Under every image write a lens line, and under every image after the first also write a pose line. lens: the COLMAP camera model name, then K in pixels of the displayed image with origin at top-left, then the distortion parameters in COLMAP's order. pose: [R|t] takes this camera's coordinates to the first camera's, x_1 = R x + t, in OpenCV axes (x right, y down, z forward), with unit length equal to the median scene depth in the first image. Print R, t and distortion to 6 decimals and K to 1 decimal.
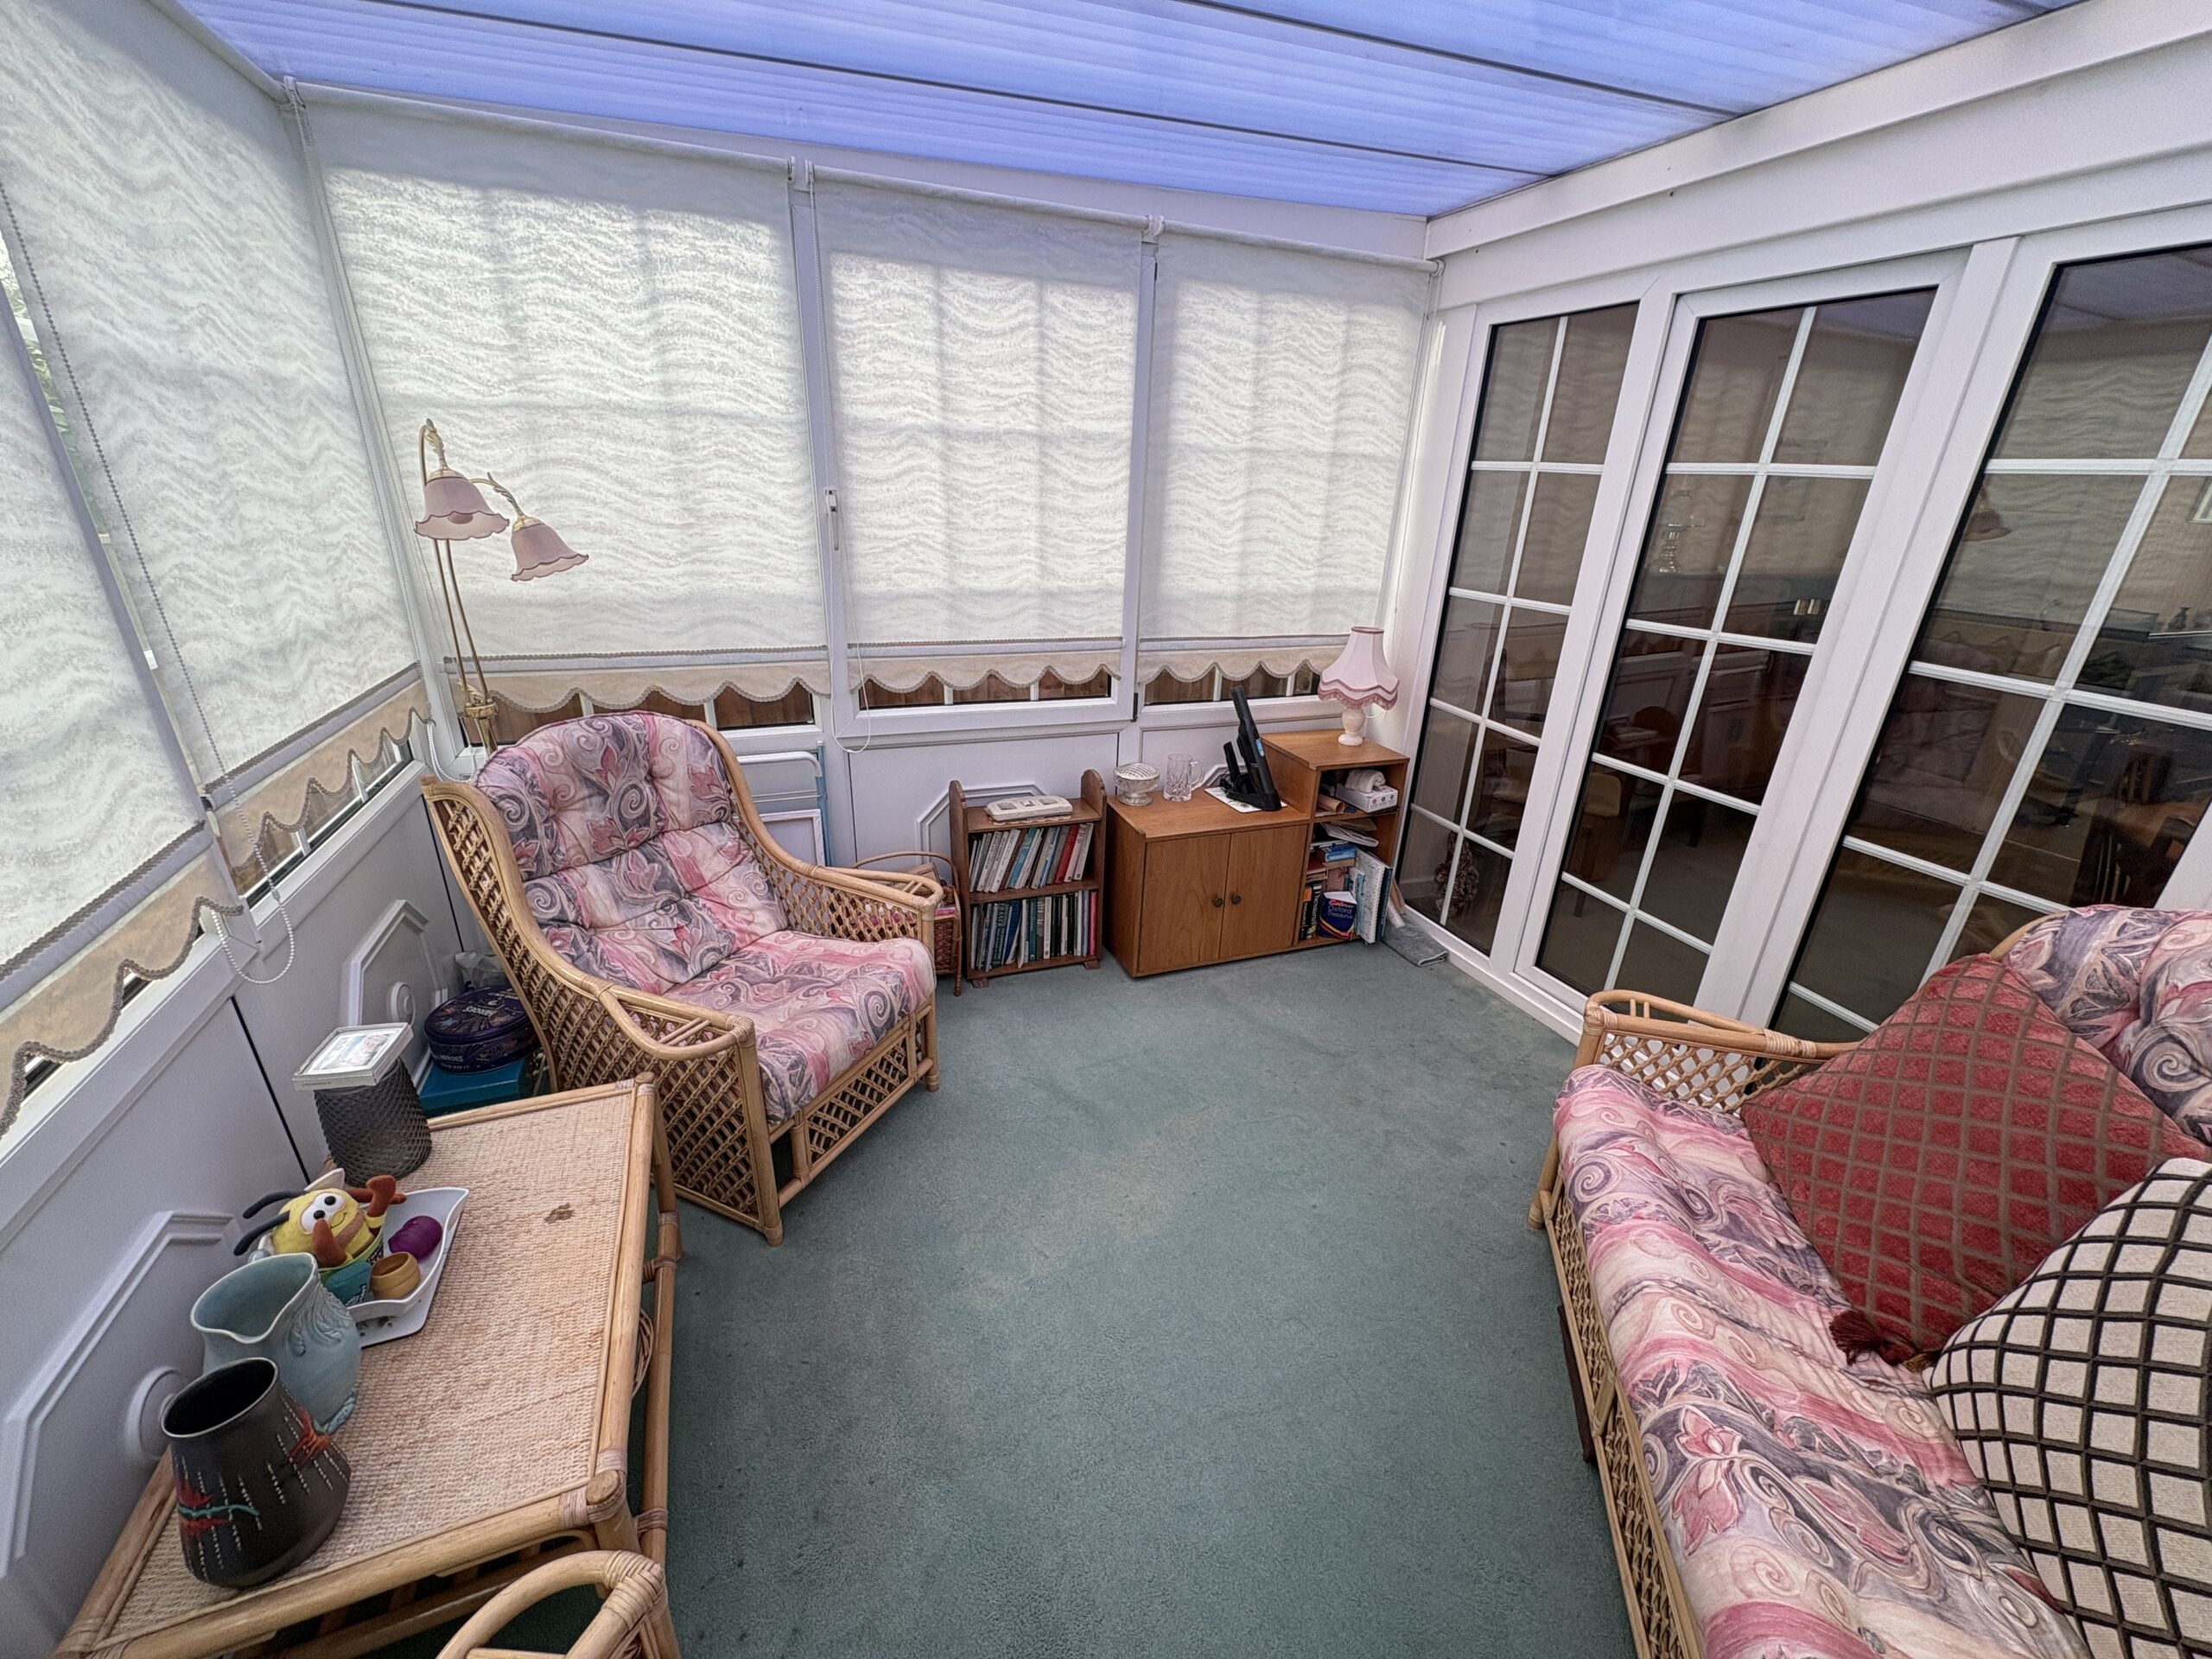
lens RADIAL K [[881.8, 0, 1100.7], [0, 881.8, 837.5], [0, 0, 1]] dist [-0.000555, 0.000161]
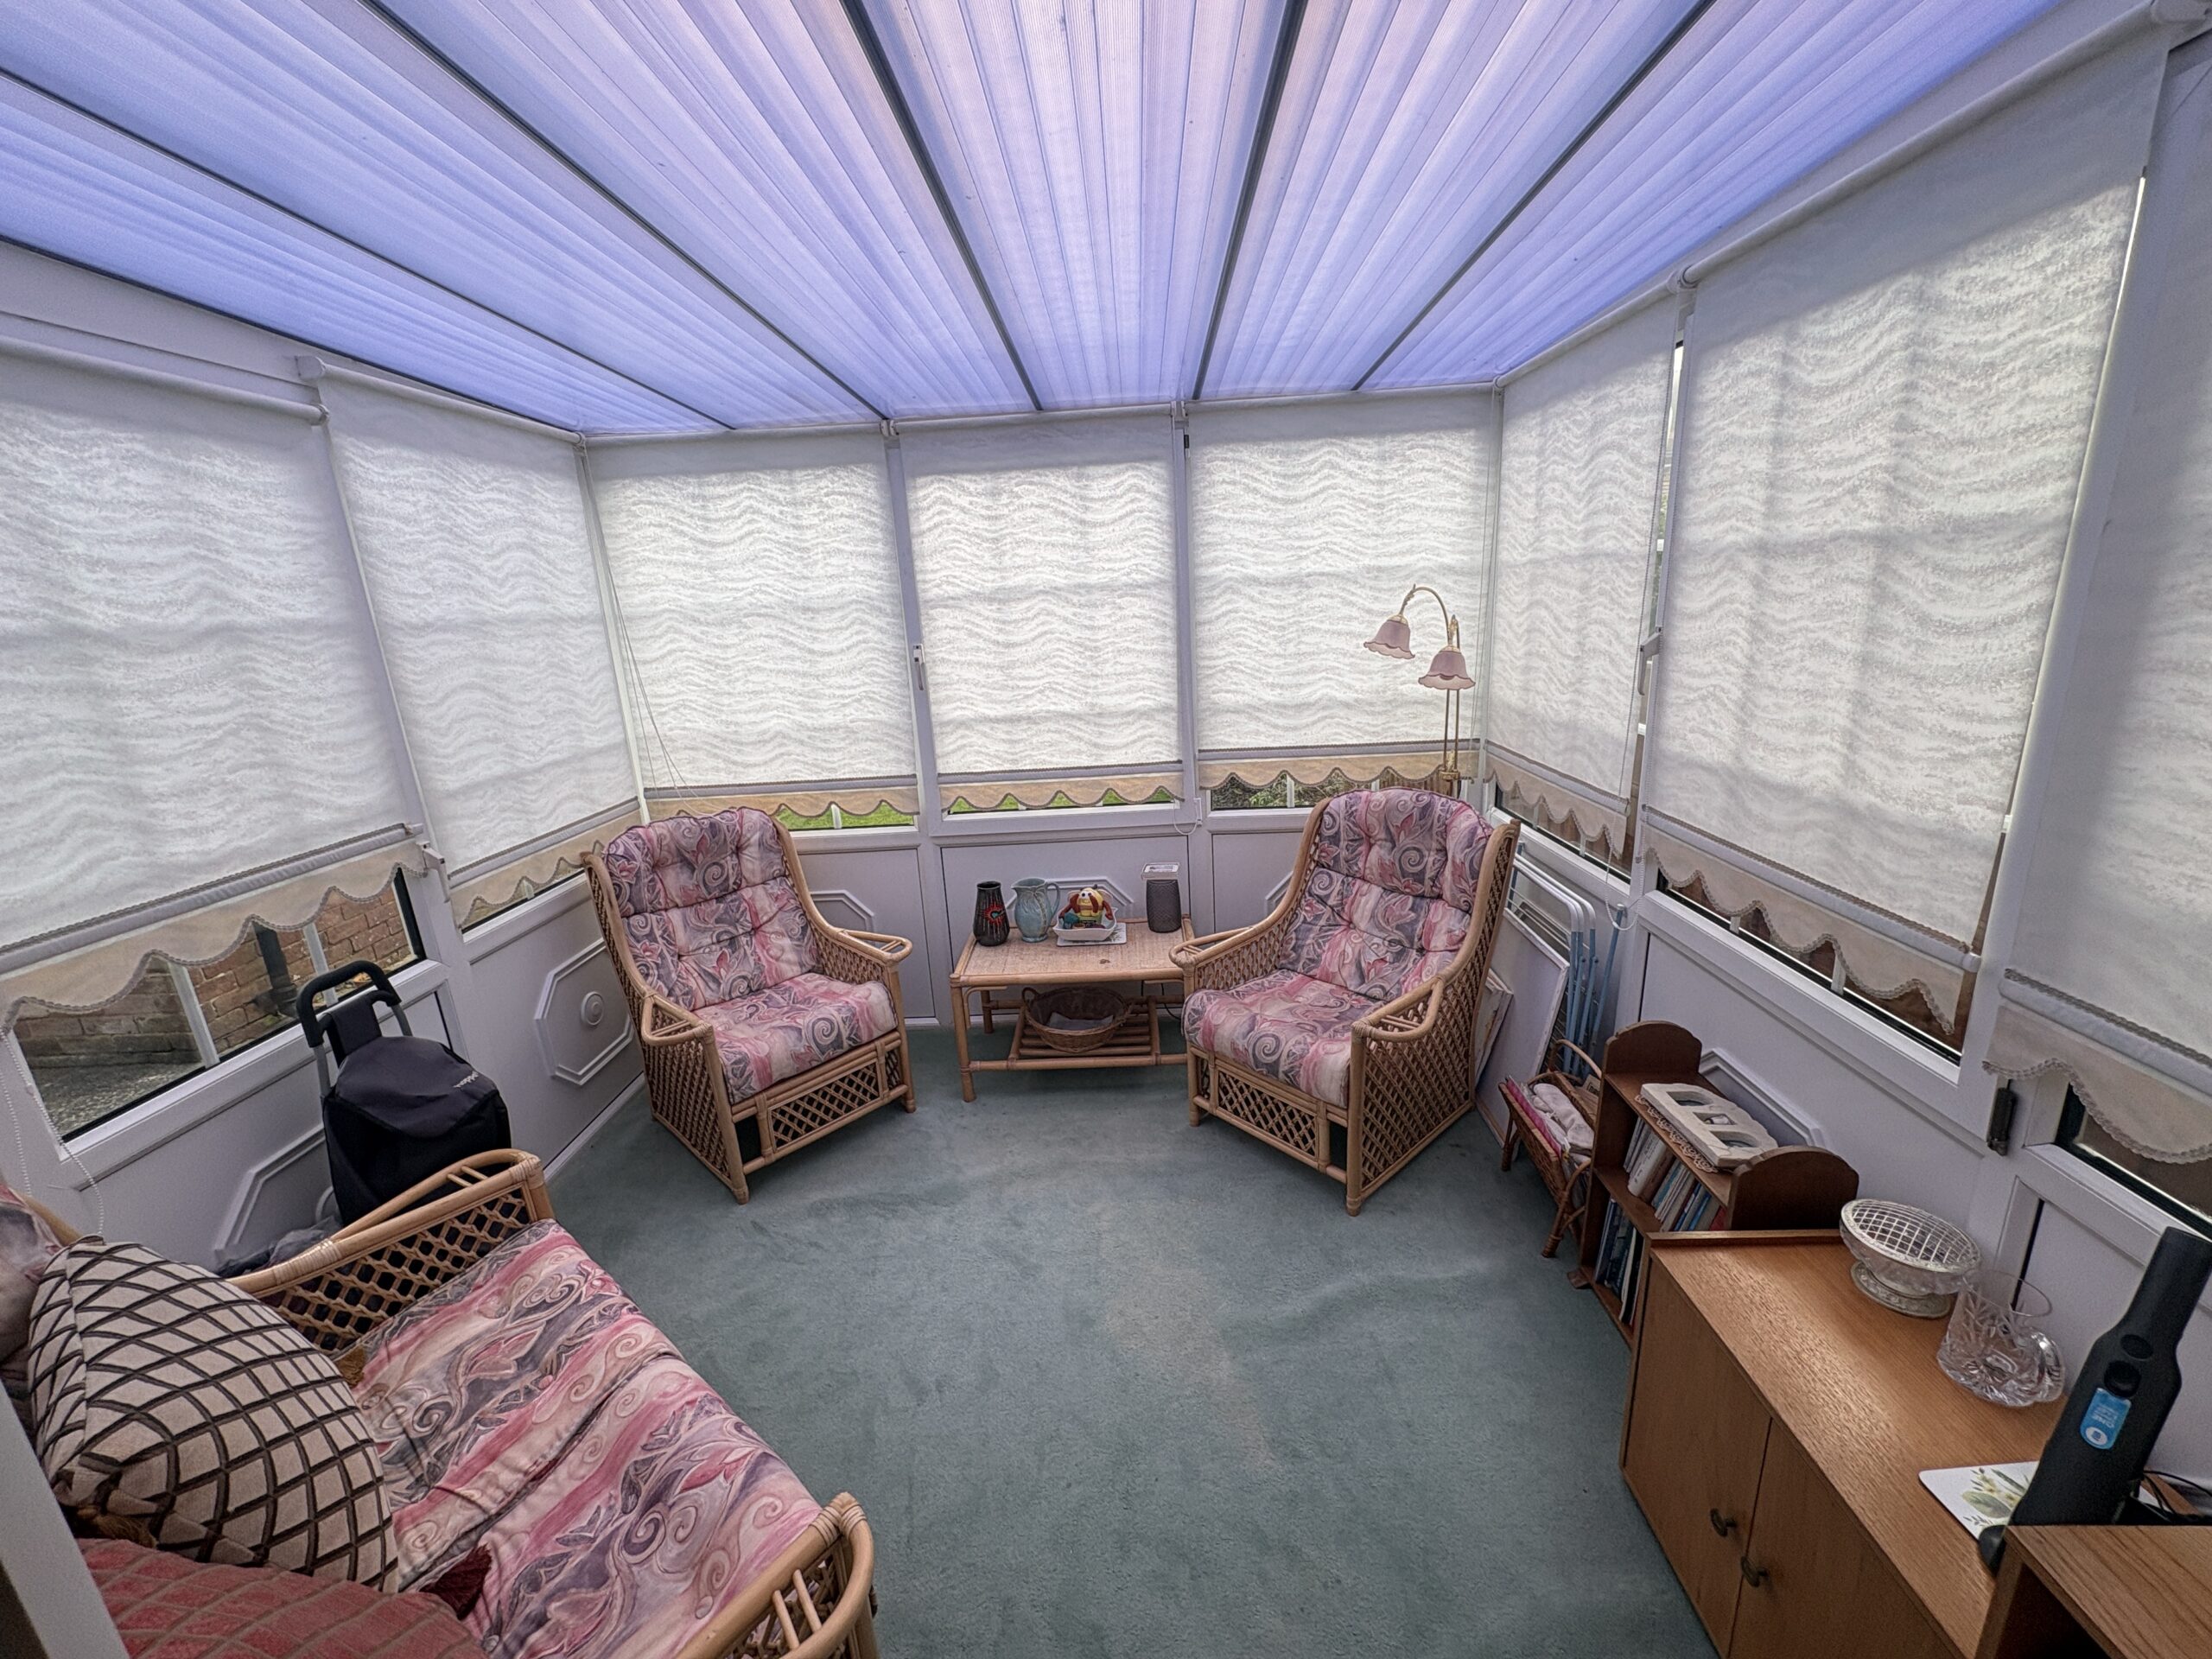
lens RADIAL K [[881.8, 0, 1109.2], [0, 881.8, 834.1], [0, 0, 1]] dist [-0.000555, 0.000161]
pose [[-0.405689, 0.228393, -0.885016, 0.667199], [-0.307466, 0.877747, 0.367458, -0.350894], [0.860745, 0.421186, -0.285869, 0.830437]]
